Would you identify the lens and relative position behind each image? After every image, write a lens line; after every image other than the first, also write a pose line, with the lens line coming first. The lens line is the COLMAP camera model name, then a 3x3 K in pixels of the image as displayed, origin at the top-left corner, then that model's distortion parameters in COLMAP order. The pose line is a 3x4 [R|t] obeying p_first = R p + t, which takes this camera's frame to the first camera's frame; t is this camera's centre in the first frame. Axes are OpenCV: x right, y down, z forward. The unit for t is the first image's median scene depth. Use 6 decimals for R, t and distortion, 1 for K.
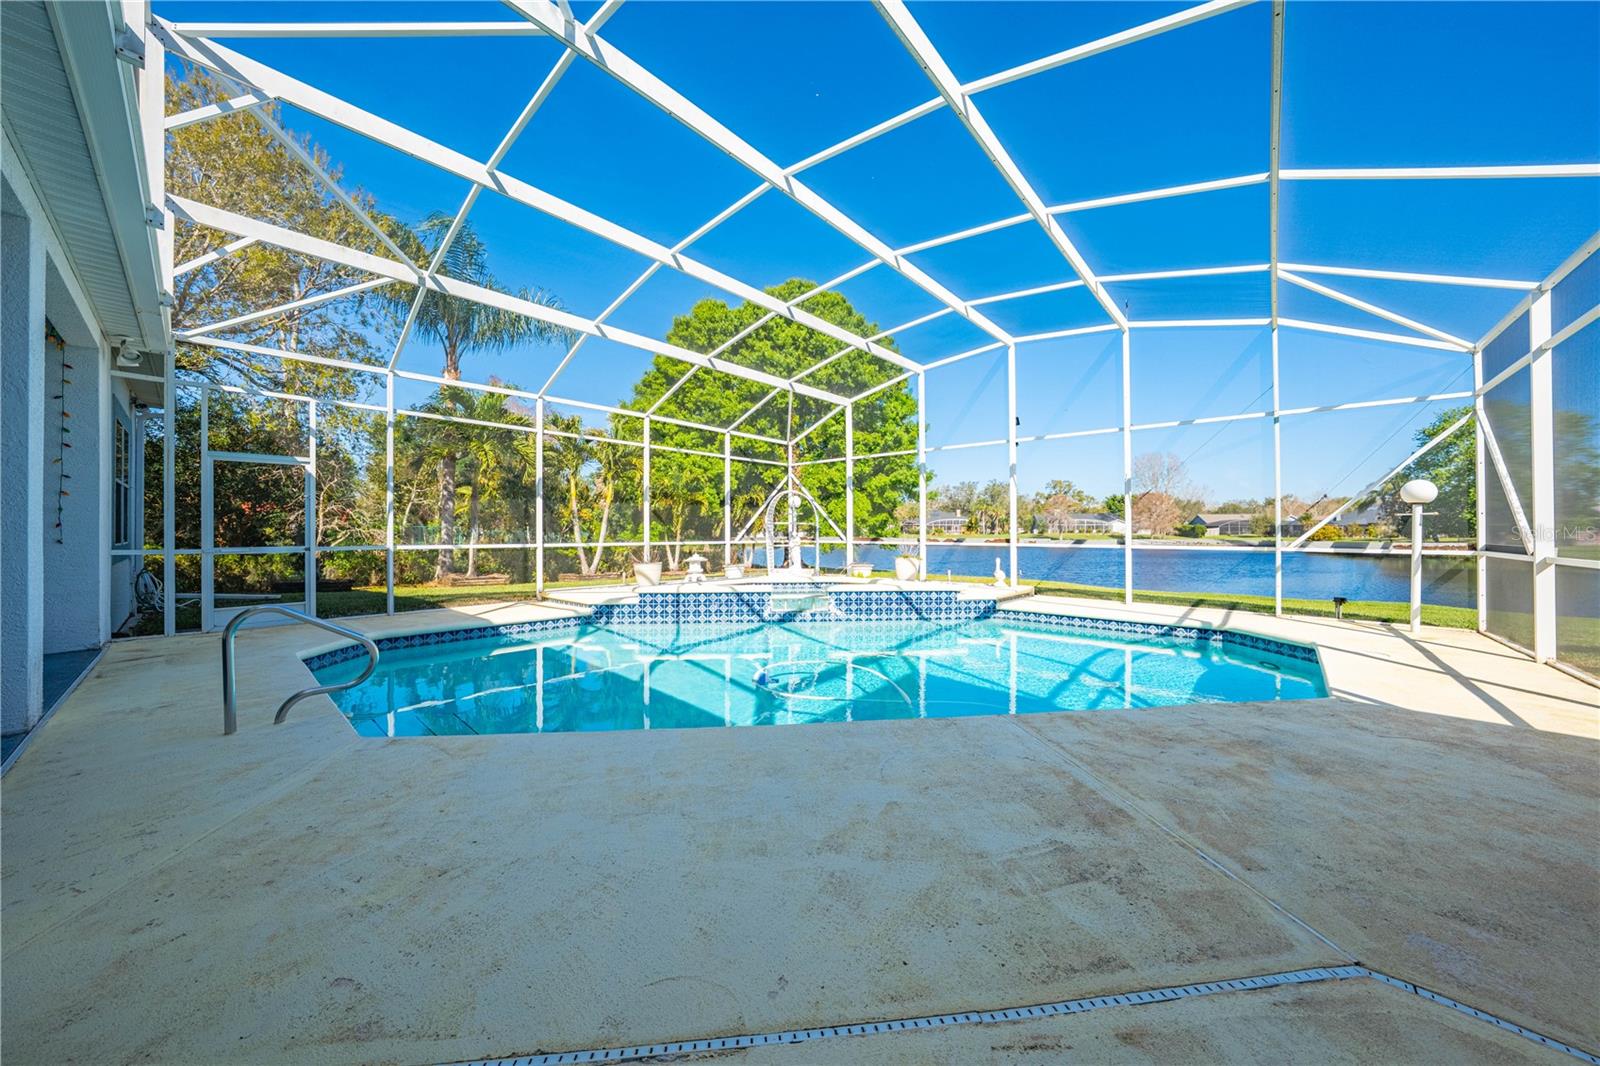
lens RADIAL K [[548.5, 0, 789.7], [0, 548.5, 533.0], [0, 0, 1]] dist [-0.020701, 0.000138]
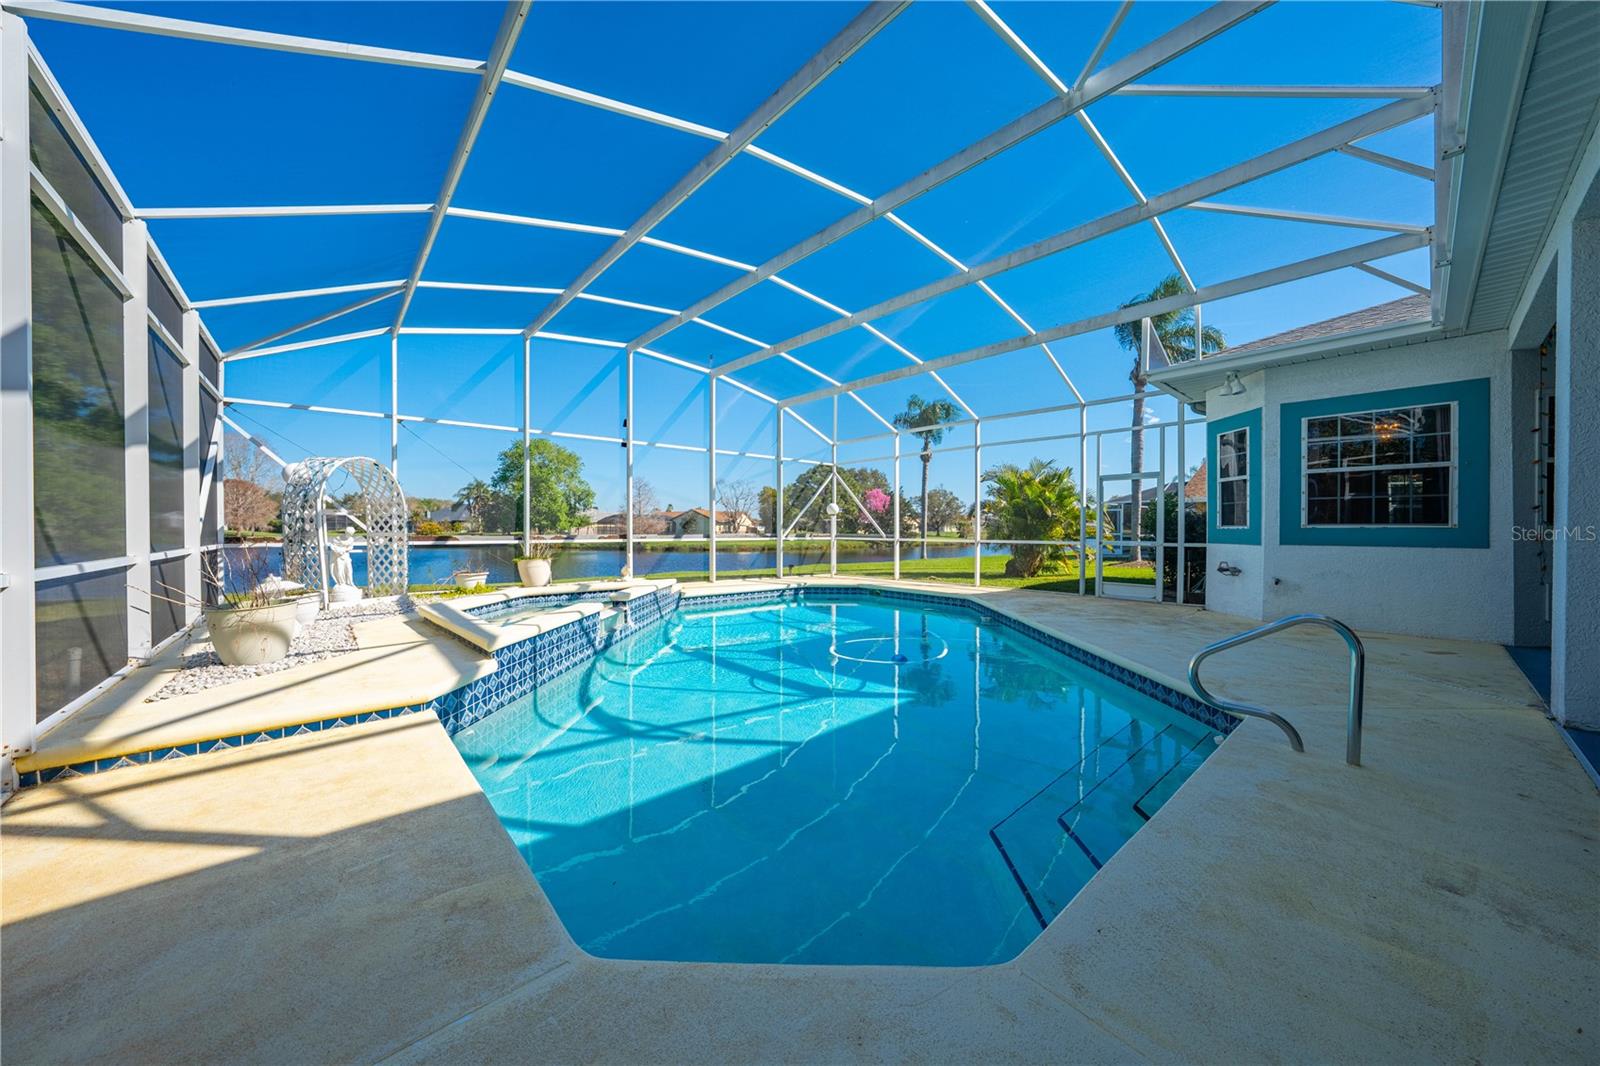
lens RADIAL K [[548.5, 0, 804.0], [0, 548.5, 536.3], [0, 0, 1]] dist [-0.020701, 0.000138]
pose [[0.127168, -0.014714, 0.991772, -0.732103], [0.000478, 0.999891, 0.014773, -0.003194], [-0.991881, -0.001404, 0.127161, 0.645728]]
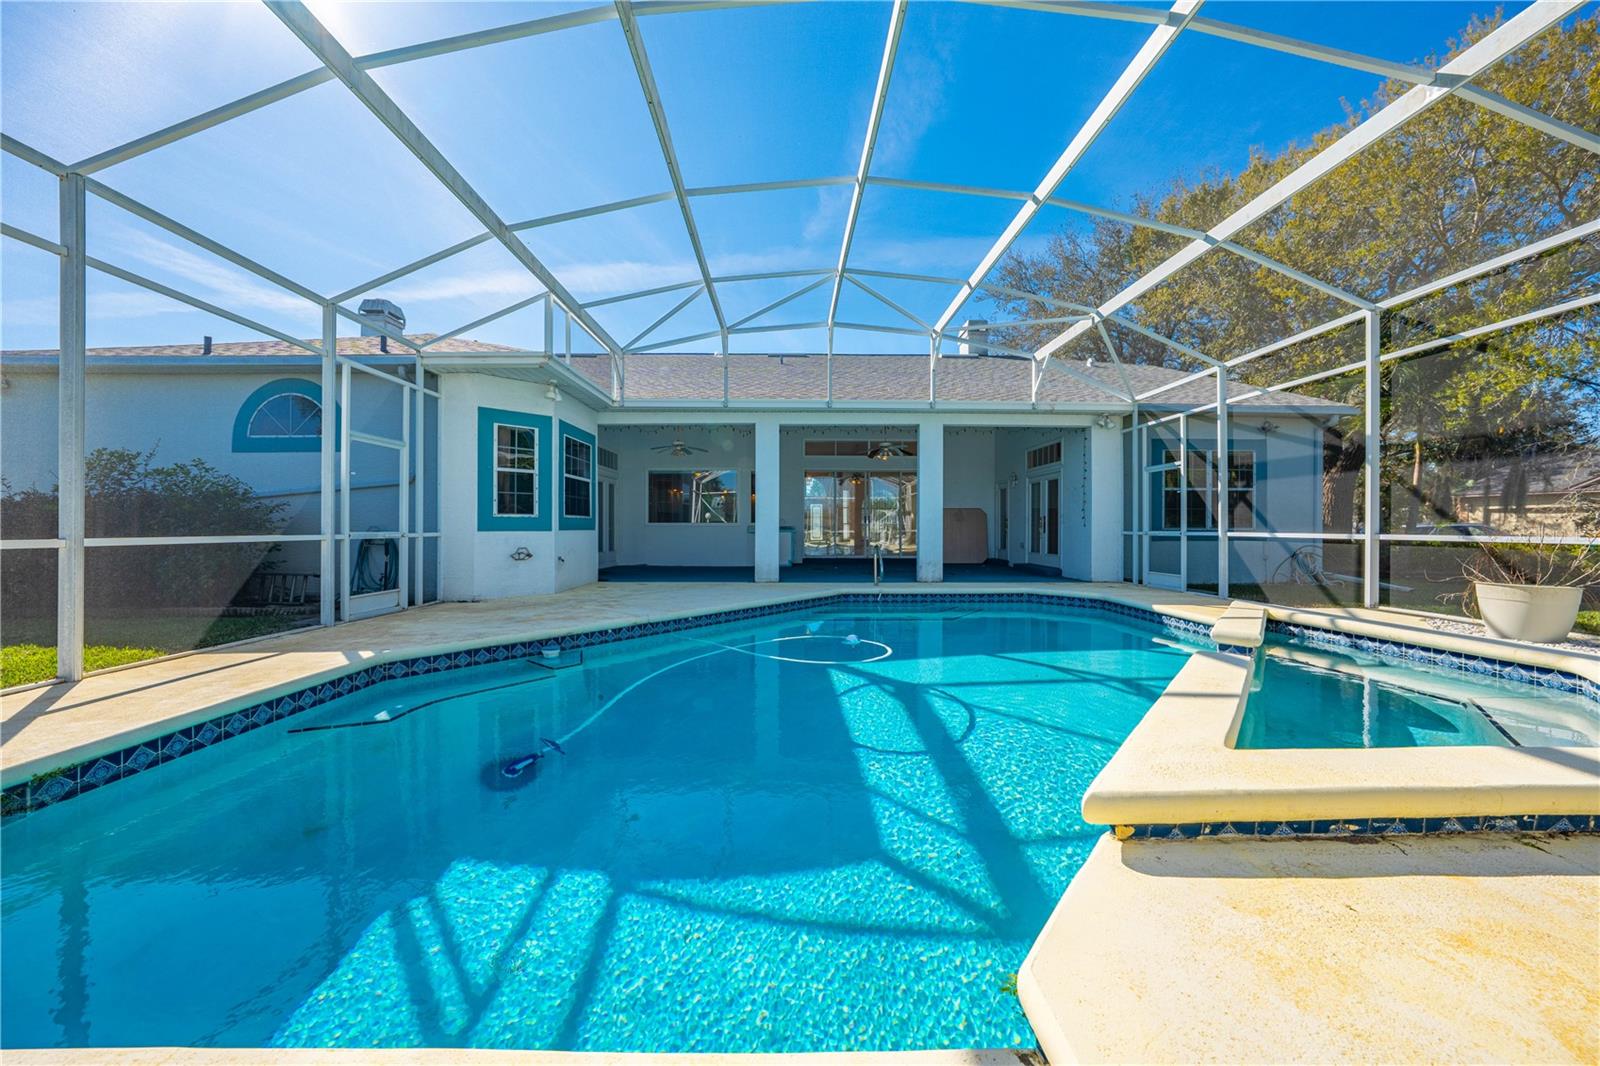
lens RADIAL K [[548.5, 0, 809.6], [0, 548.5, 527.8], [0, 0, 1]] dist [-0.020701, 0.000138]
pose [[-0.737378, -0.001314, -0.675479, 0.513776], [-0.002990, 0.999995, 0.001320, 0.013546], [0.675474, 0.002993, -0.737378, 1.115522]]
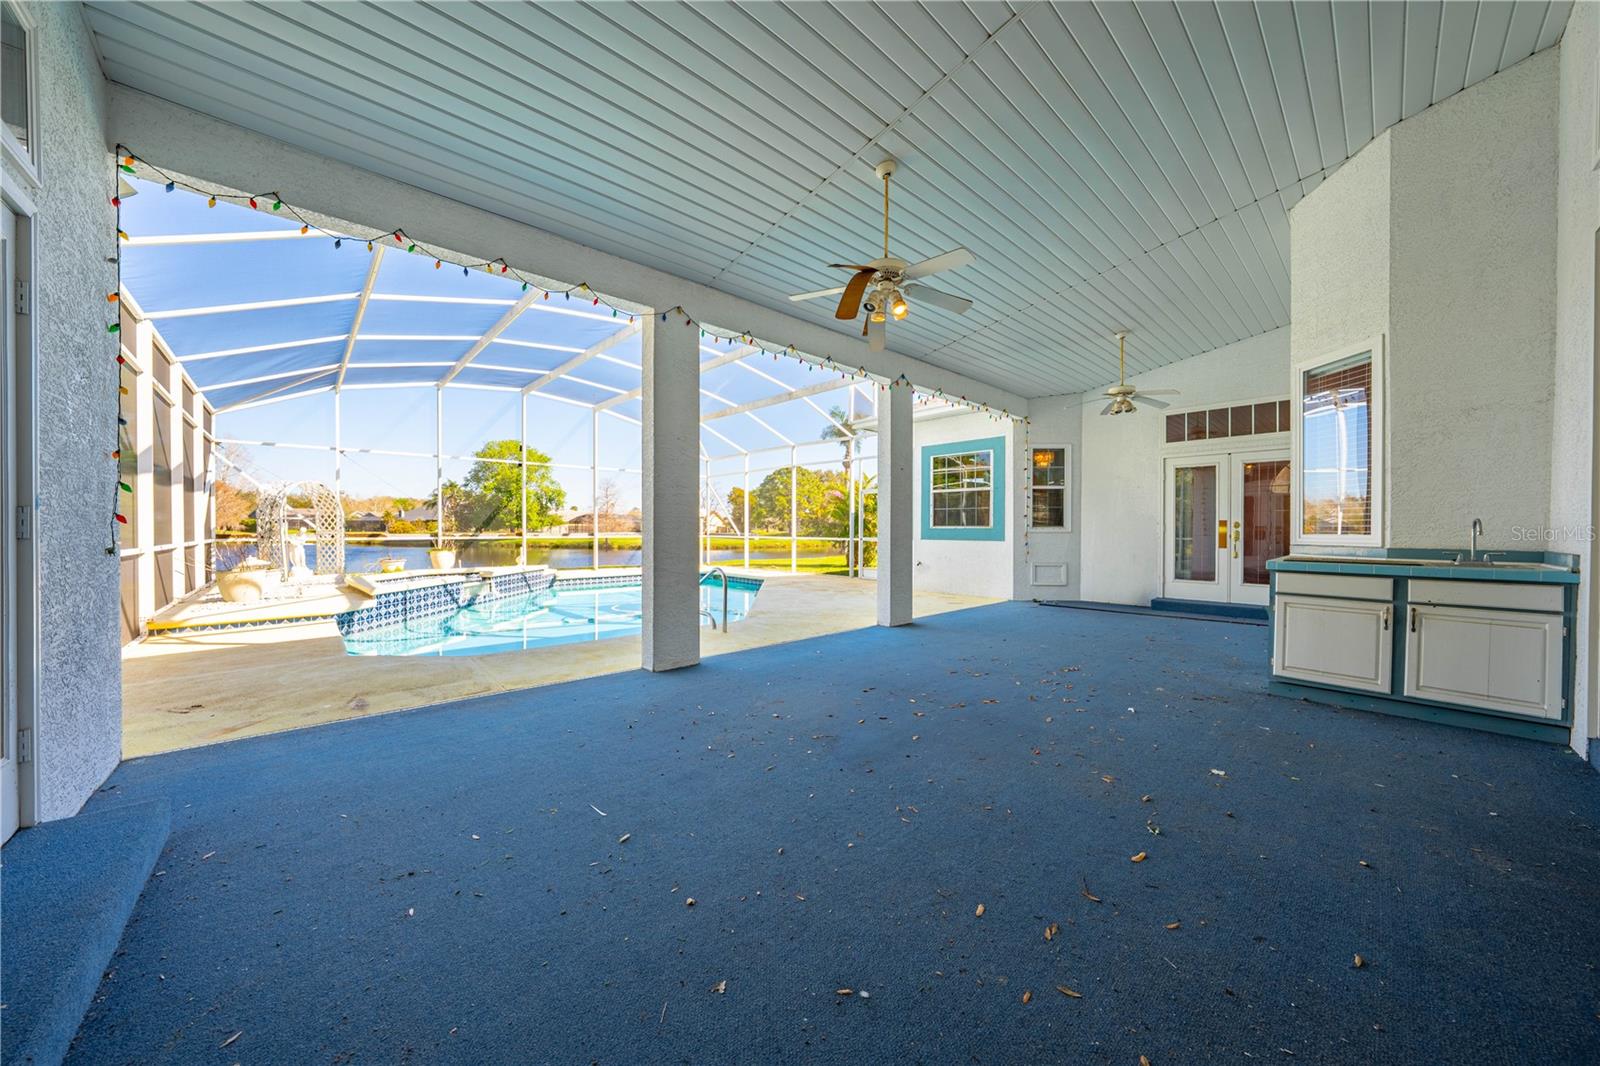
lens RADIAL K [[548.5, 0, 802.3], [0, 548.5, 536.1], [0, 0, 1]] dist [-0.020701, 0.000138]
pose [[0.101076, -0.015996, 0.994750, -1.108525], [-0.000296, 0.999870, 0.016109, -0.005697], [-0.994879, -0.001922, 0.101058, 0.181382]]
